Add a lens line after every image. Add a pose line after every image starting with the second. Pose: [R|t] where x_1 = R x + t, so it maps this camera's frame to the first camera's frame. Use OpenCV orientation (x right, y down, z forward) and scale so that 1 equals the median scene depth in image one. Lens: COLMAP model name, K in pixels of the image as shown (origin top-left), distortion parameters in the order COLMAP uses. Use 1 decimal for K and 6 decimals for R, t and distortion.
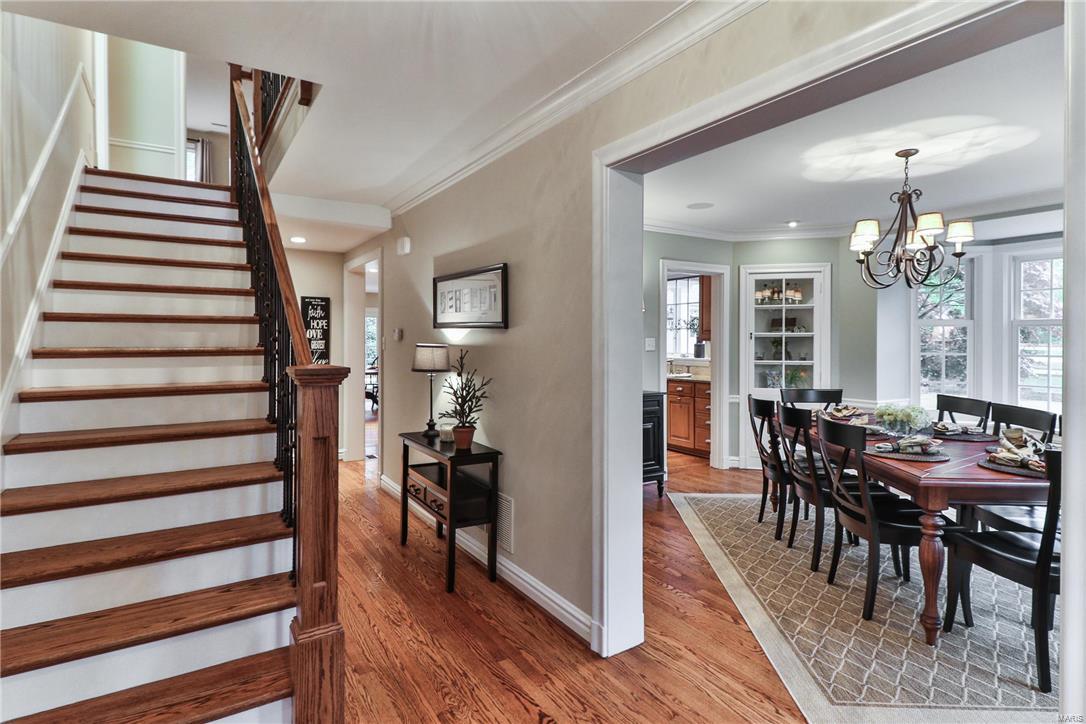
lens RADIAL K [[561.6, 0, 554.4], [0, 561.6, 354.9], [0, 0, 1]] dist [0.022054, -0.016687]
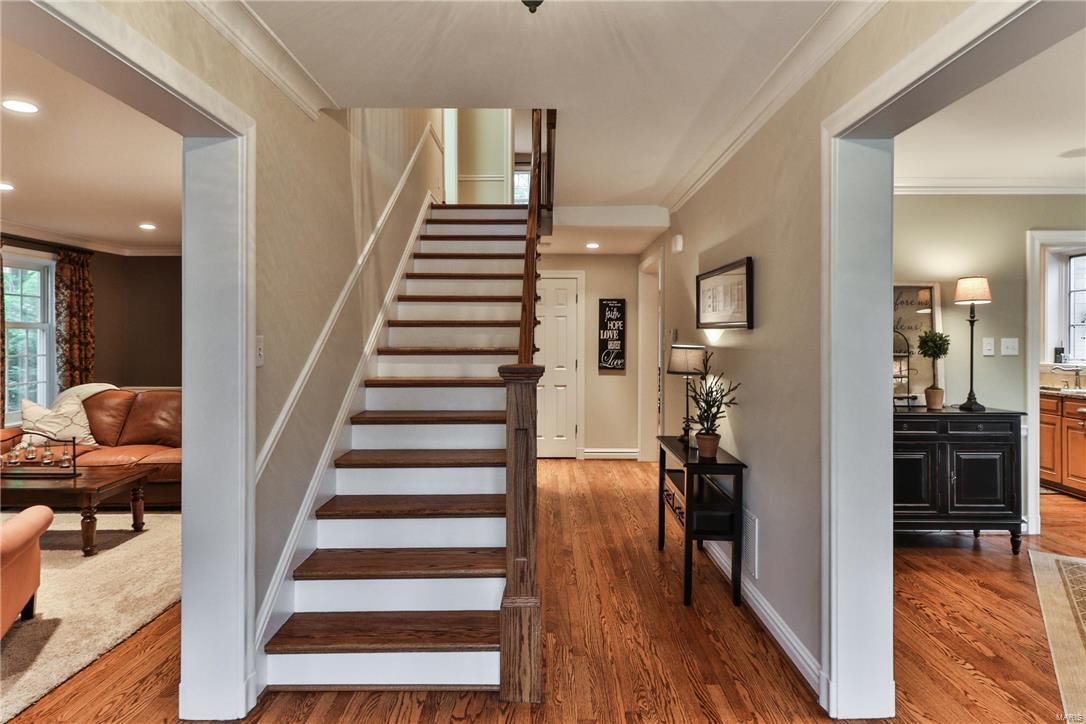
lens RADIAL K [[599.1, 0, 539.8], [0, 599.1, 352.0], [0, 0, 1]] dist [-0.002505, -0.001274]
pose [[0.846121, 0.010776, -0.532882, 0.136539], [-0.014299, 0.999895, -0.002486, -0.002018], [0.532799, 0.009723, 0.846186, 0.003303]]
